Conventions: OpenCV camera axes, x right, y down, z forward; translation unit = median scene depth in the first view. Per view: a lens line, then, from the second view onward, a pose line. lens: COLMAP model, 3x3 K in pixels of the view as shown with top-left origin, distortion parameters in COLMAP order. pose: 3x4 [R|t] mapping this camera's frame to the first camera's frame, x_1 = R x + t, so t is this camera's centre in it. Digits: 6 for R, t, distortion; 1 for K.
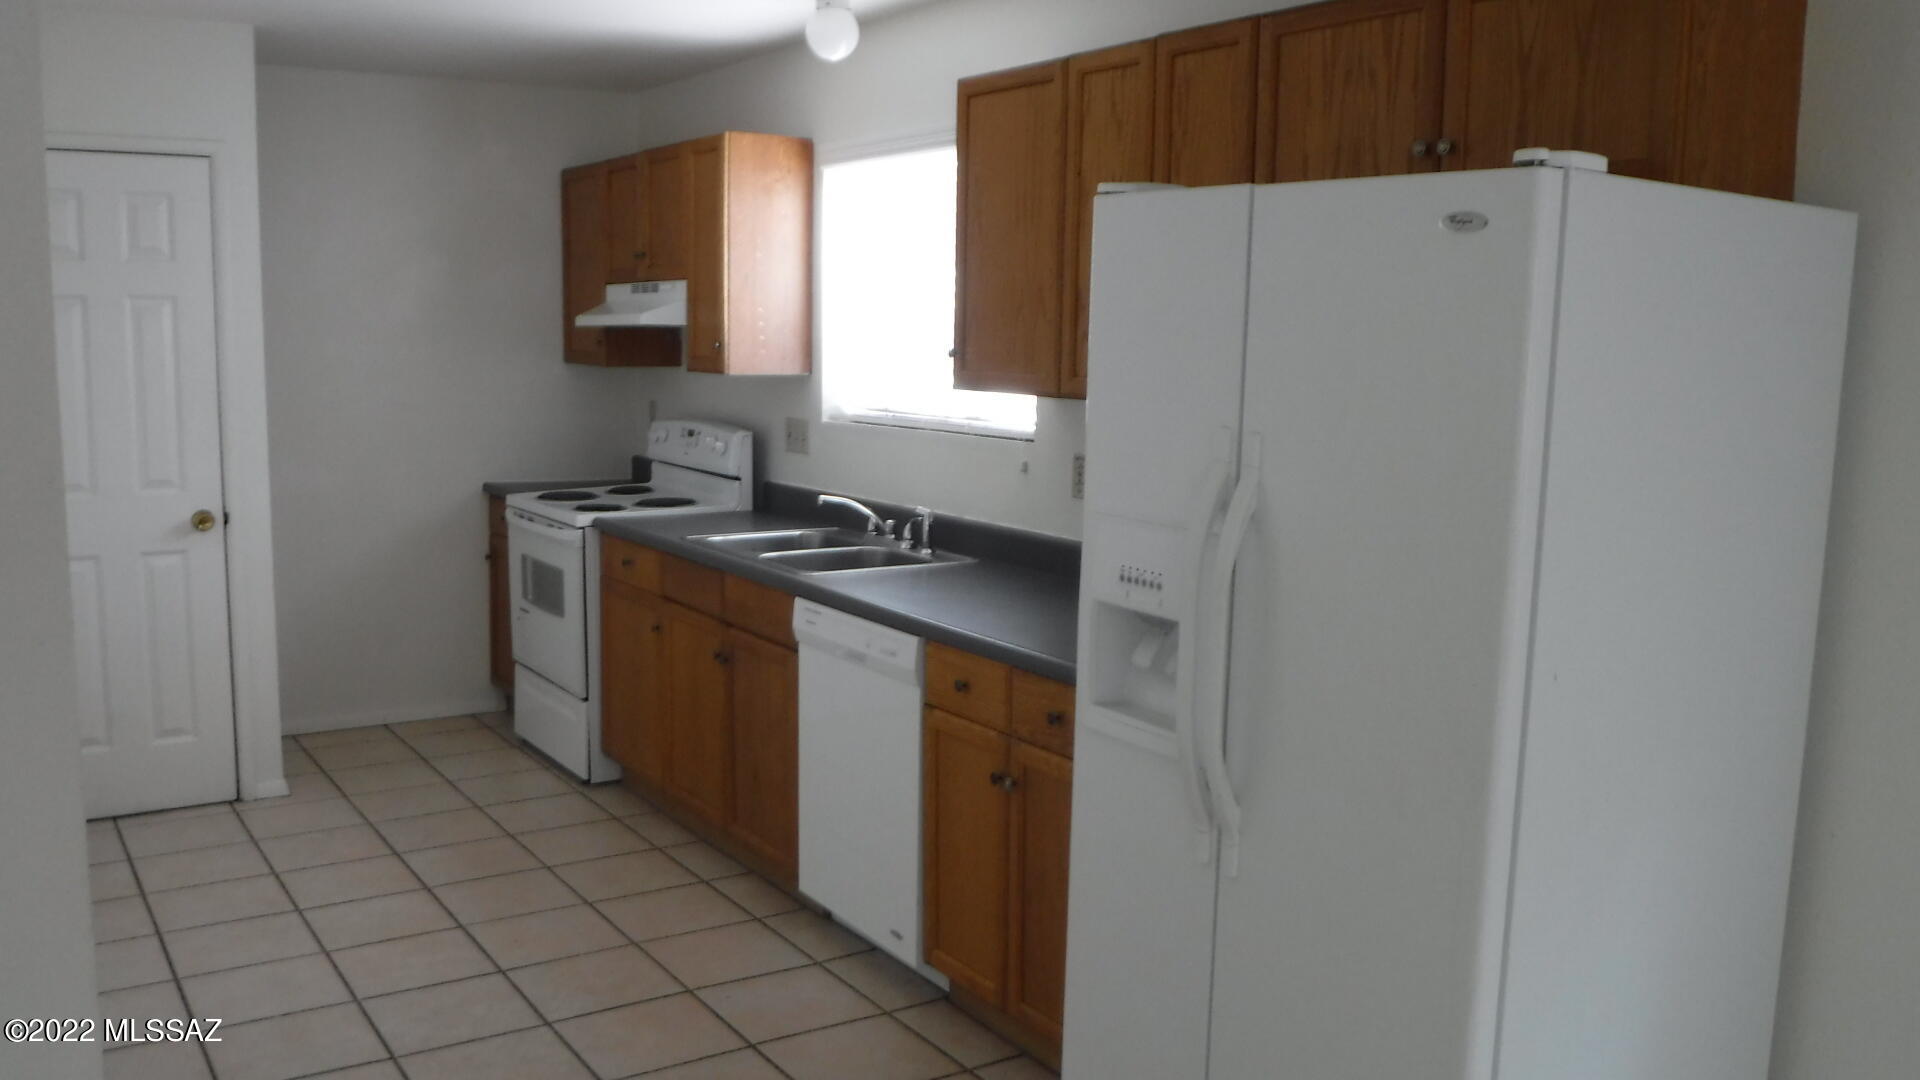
lens RADIAL K [[1641.7, 0, 953.7], [0, 1641.7, 527.7], [0, 0, 1]] dist [-0.088390, 0.010178]
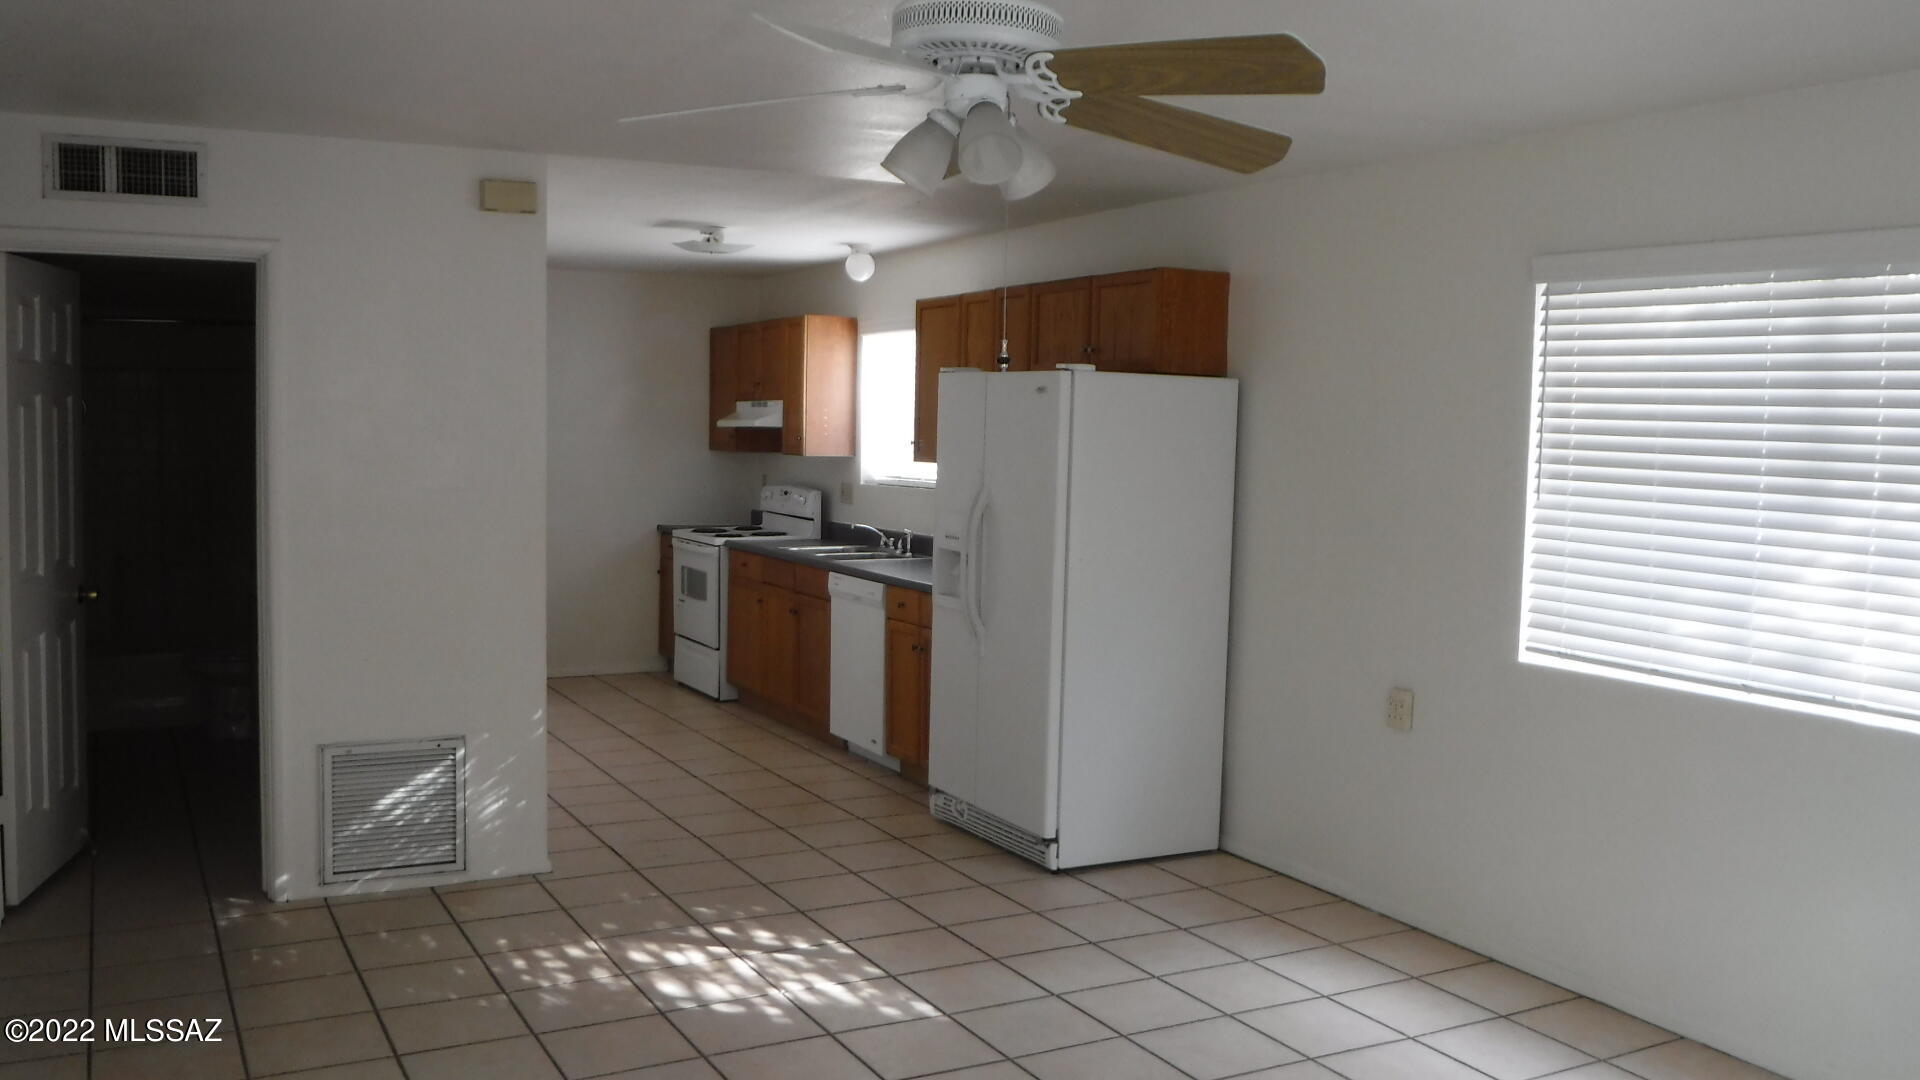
lens RADIAL K [[1641.7, 0, 970.0], [0, 1641.7, 543.3], [0, 0, 1]] dist [-0.088390, 0.010178]
pose [[0.997282, 0.010475, -0.072925, 0.155204], [-0.014298, 0.998540, -0.052097, 0.081826], [0.072273, 0.052998, 0.995976, -0.666433]]
